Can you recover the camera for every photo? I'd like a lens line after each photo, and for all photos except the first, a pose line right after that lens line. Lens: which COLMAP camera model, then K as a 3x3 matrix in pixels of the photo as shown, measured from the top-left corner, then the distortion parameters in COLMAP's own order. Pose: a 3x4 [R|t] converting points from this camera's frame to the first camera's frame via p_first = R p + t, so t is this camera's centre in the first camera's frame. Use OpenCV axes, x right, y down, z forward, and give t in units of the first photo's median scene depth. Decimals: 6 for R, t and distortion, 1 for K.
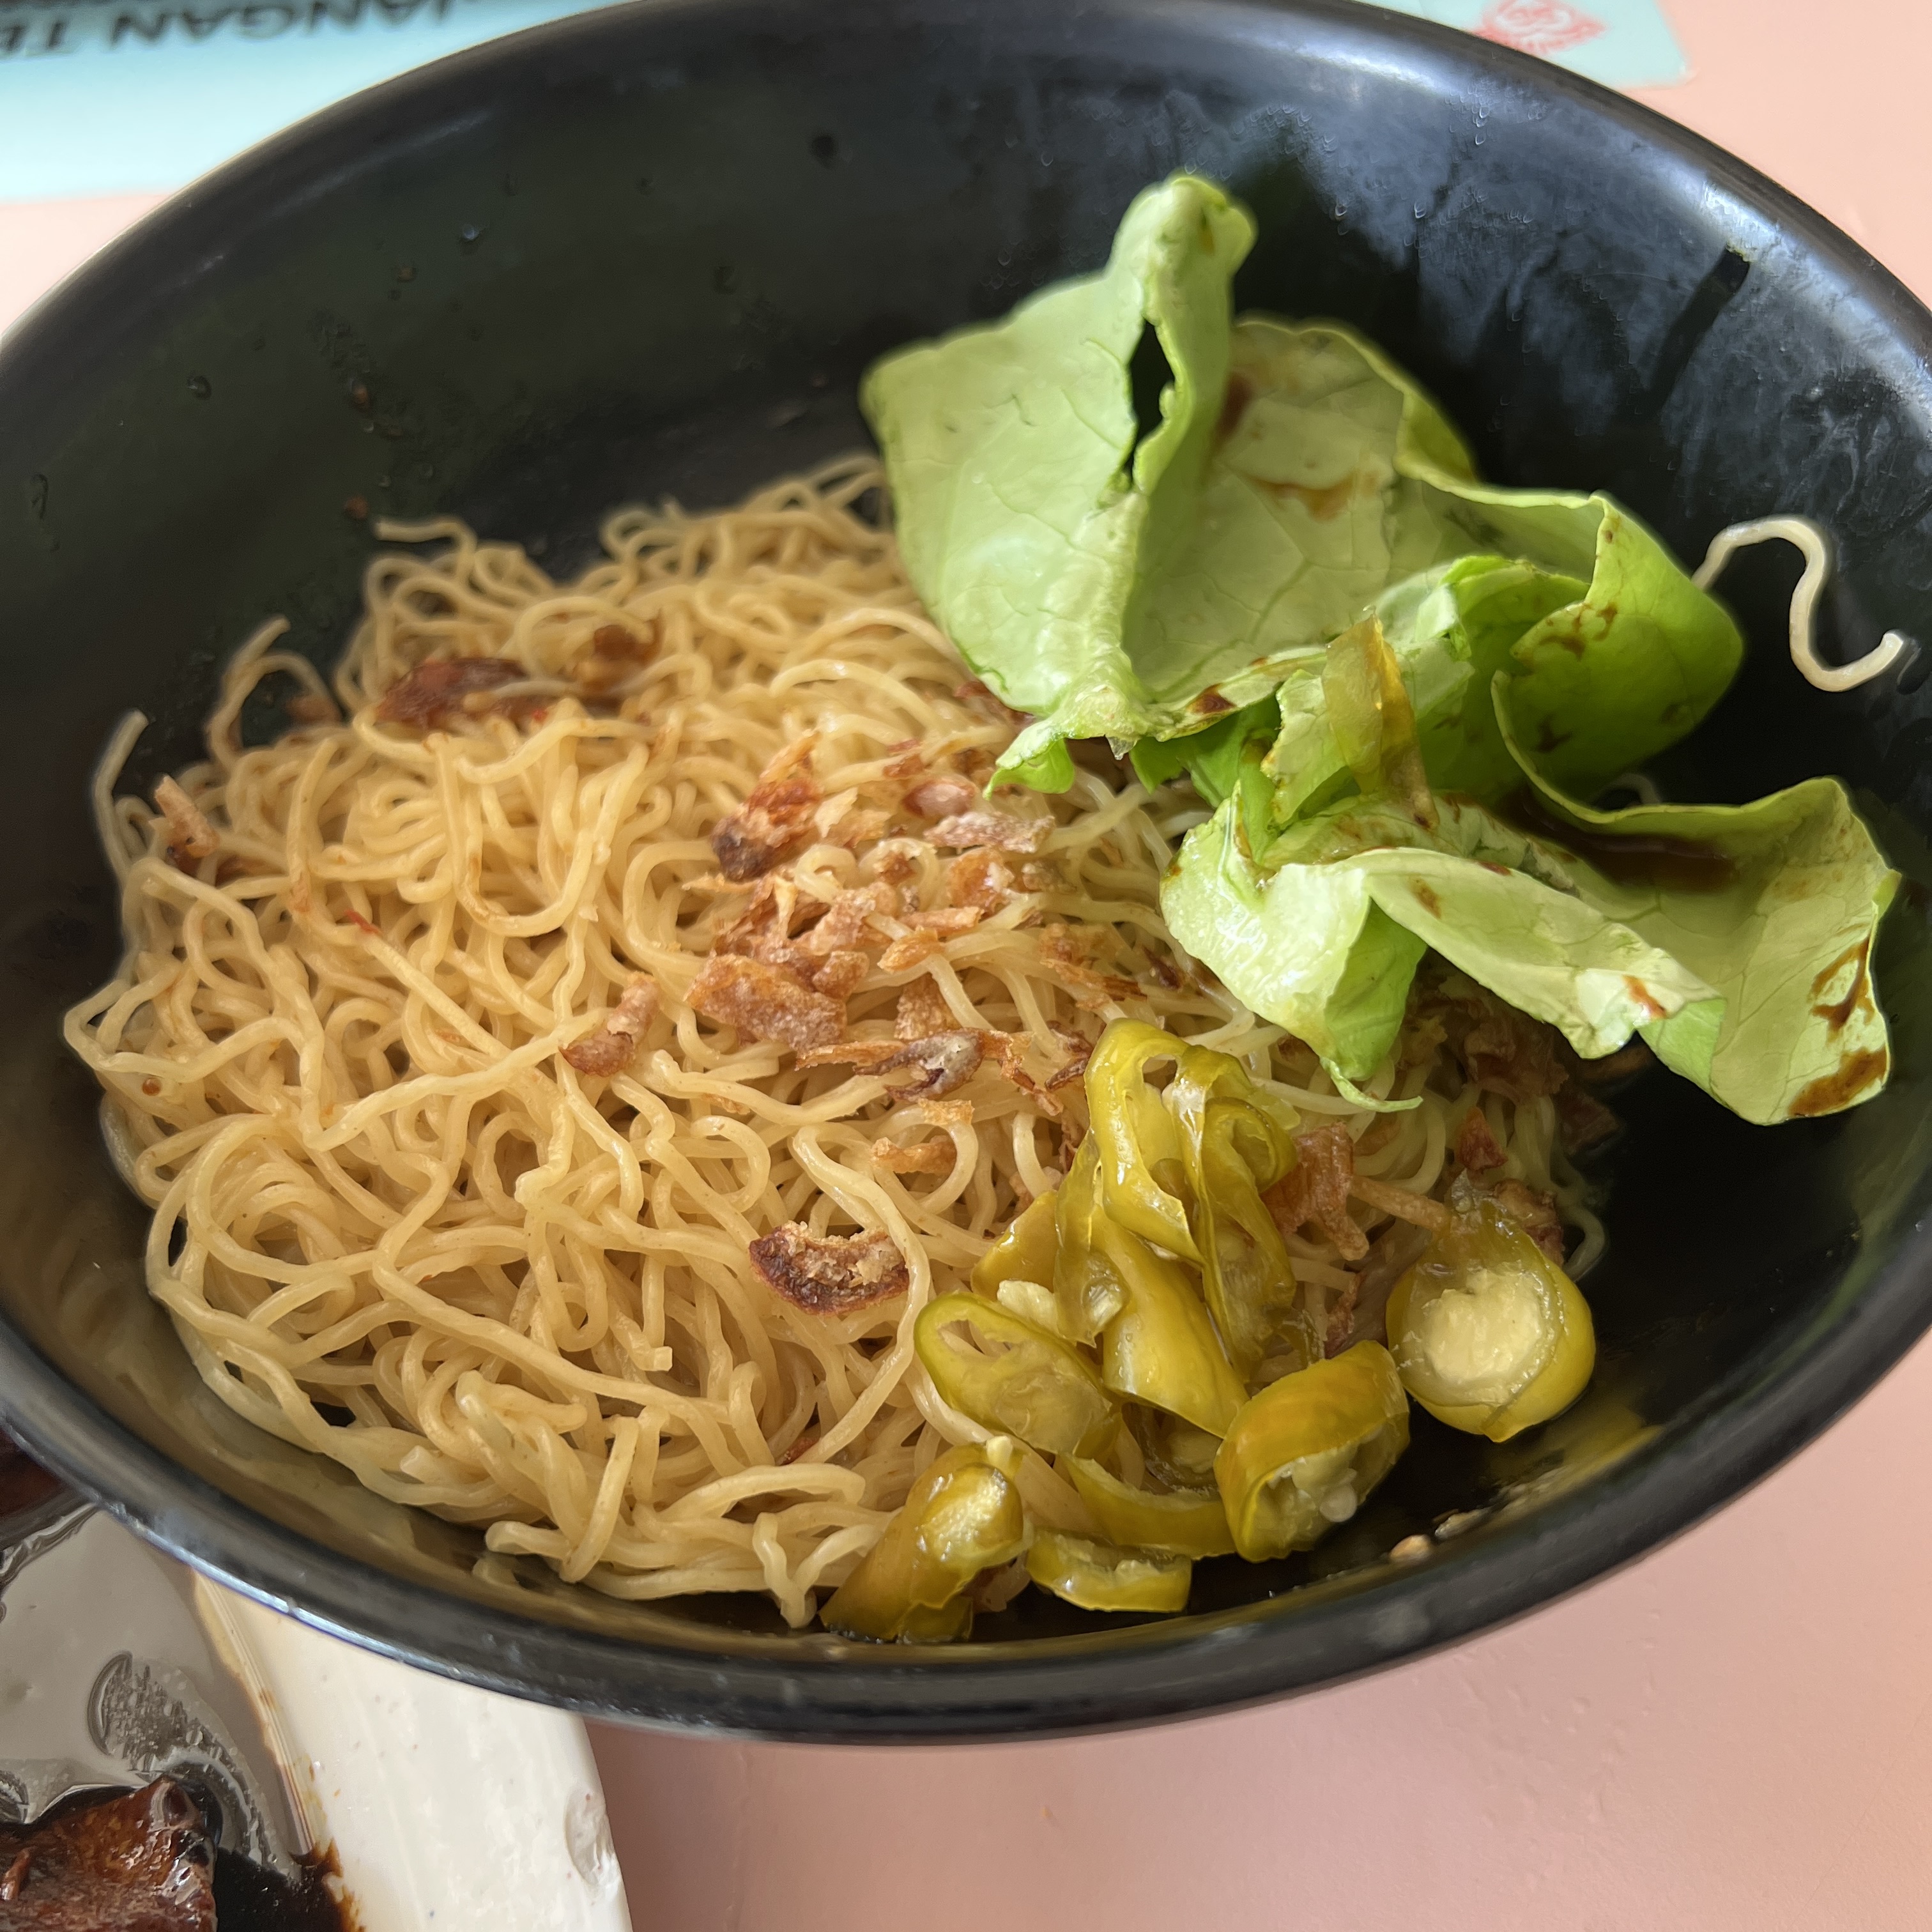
lens RADIAL K [[1780.6, 0, 962.0], [0, 1780.6, 1028.5], [0, 0, 1]] dist [0.161138, -0.525035]
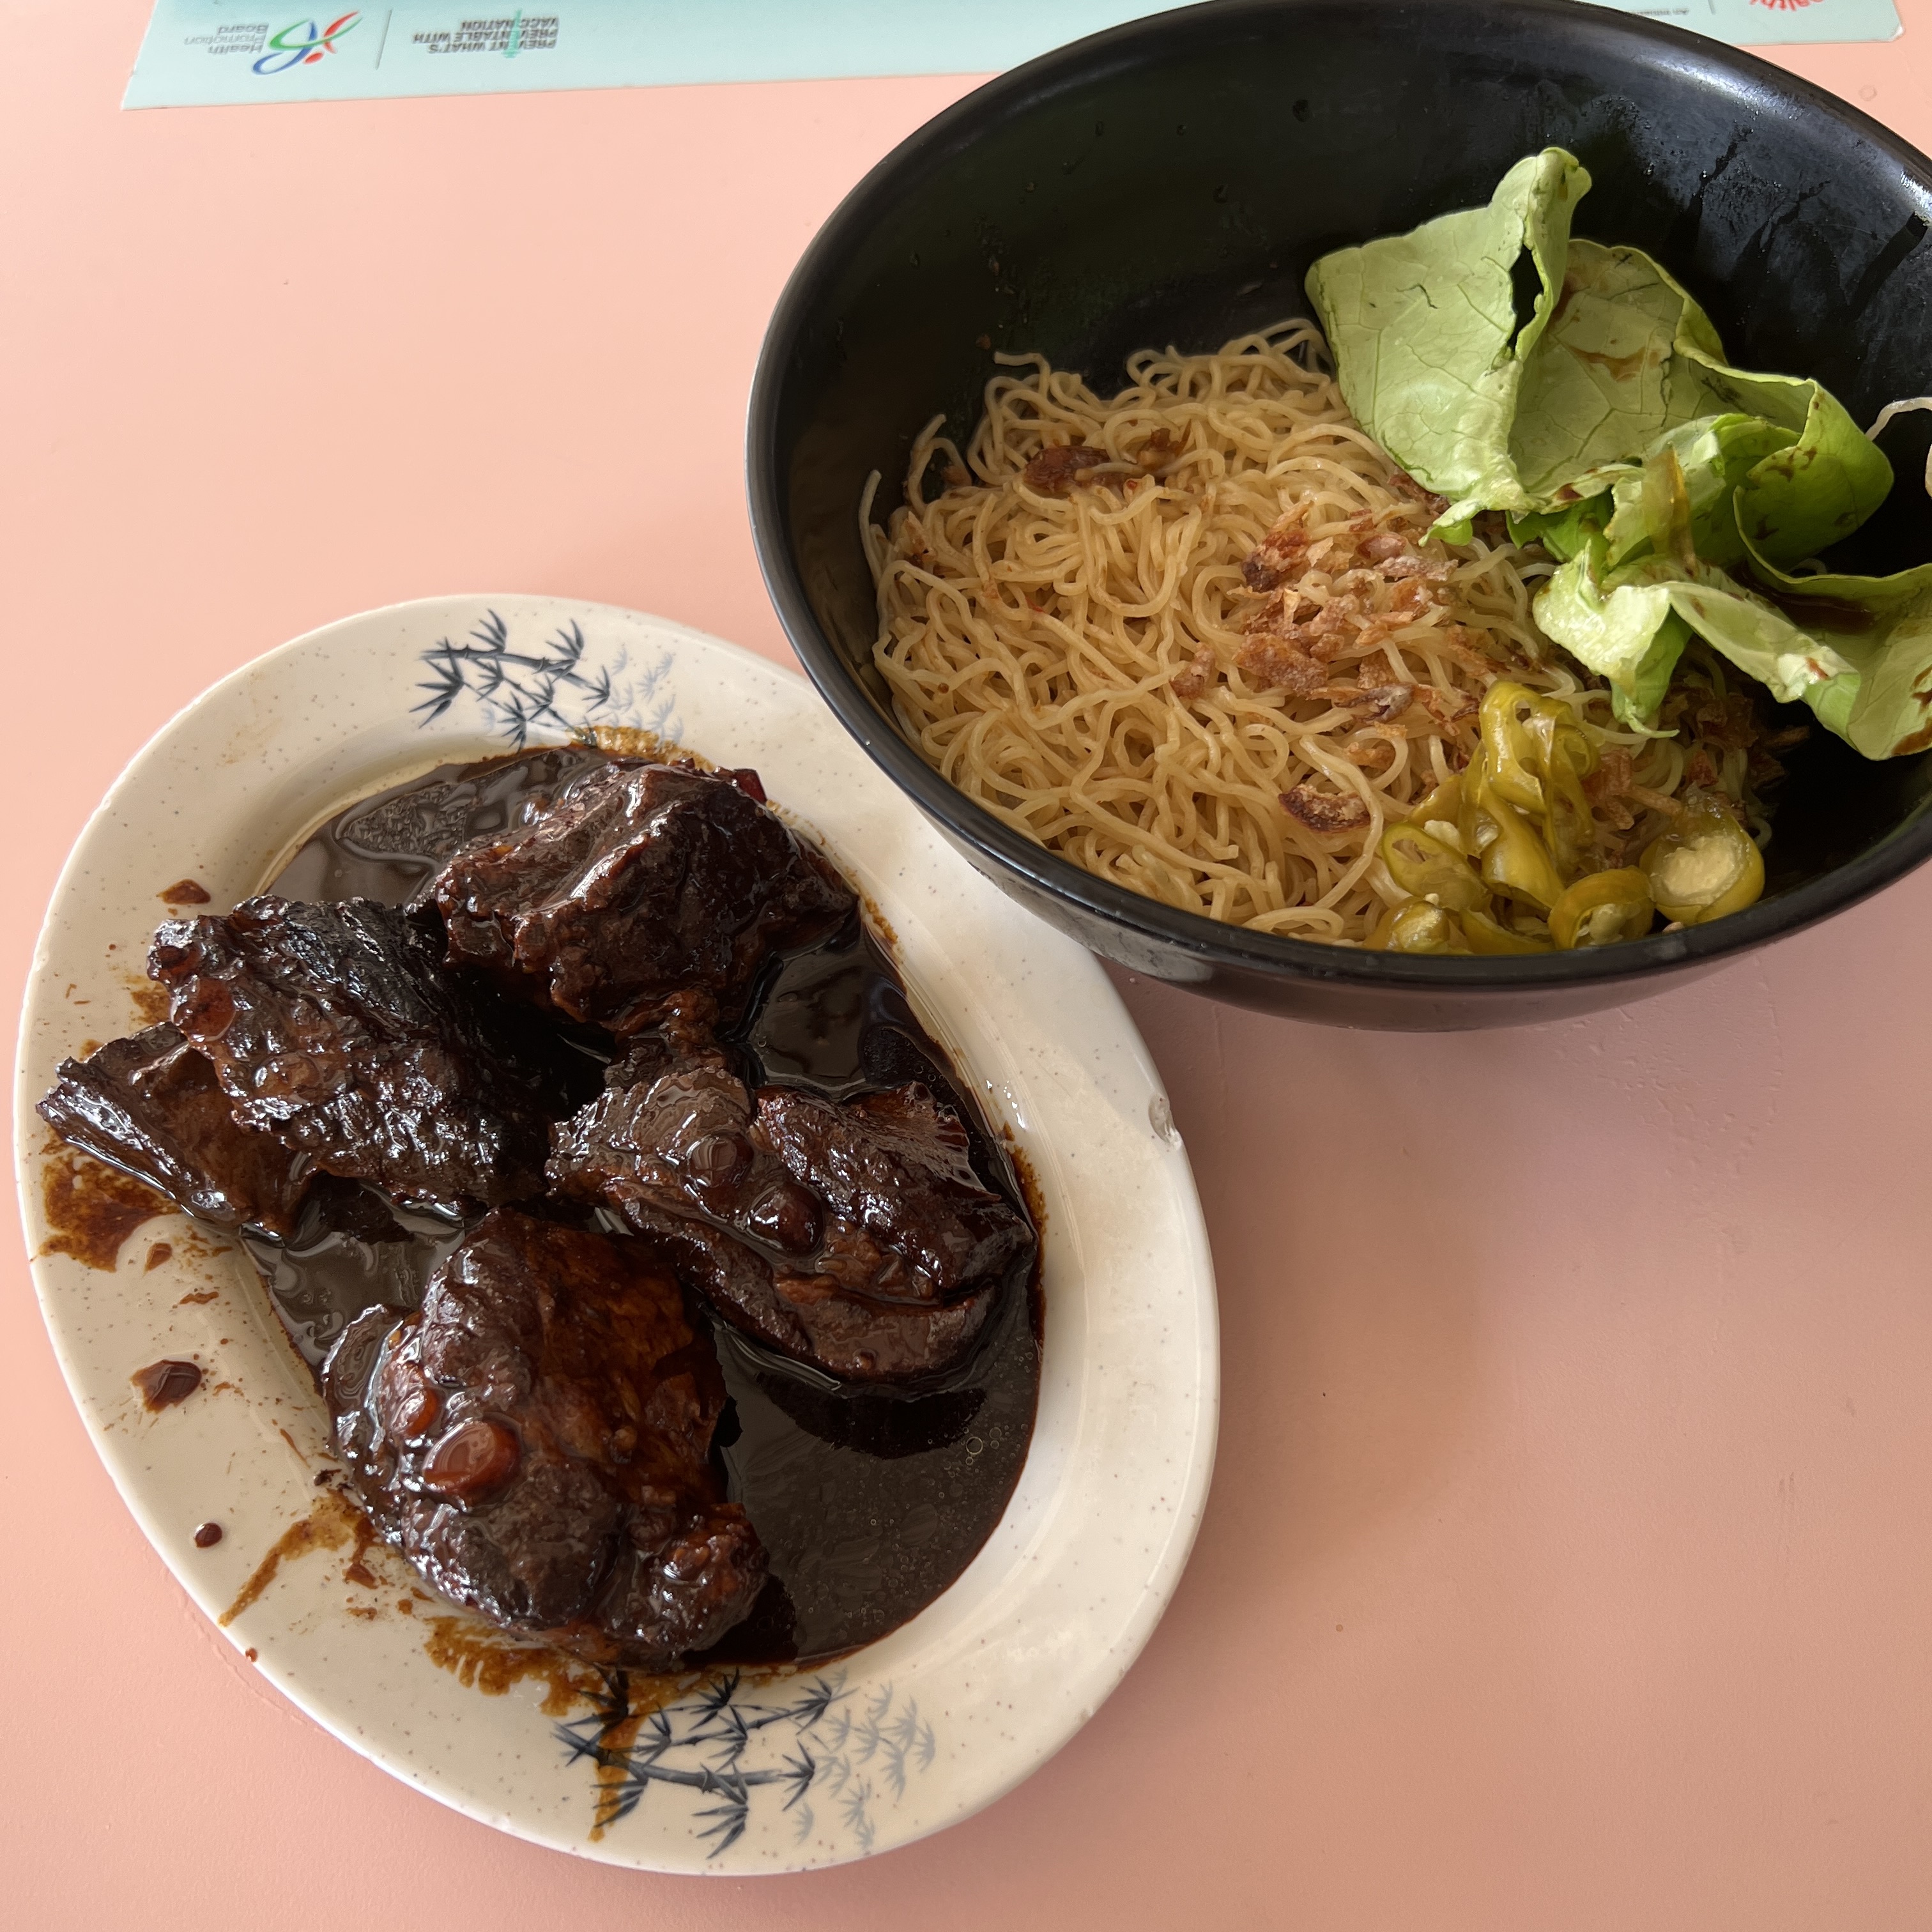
lens RADIAL K [[1736.8, 0, 970.1], [0, 1736.8, 994.3], [0, 0, 1]] dist [0.058470, -0.149729]
pose [[0.996174, 0.065896, -0.057397, -0.279227], [-0.060336, 0.993767, 0.093733, 0.155826], [0.063215, -0.089911, 0.993942, -0.666414]]
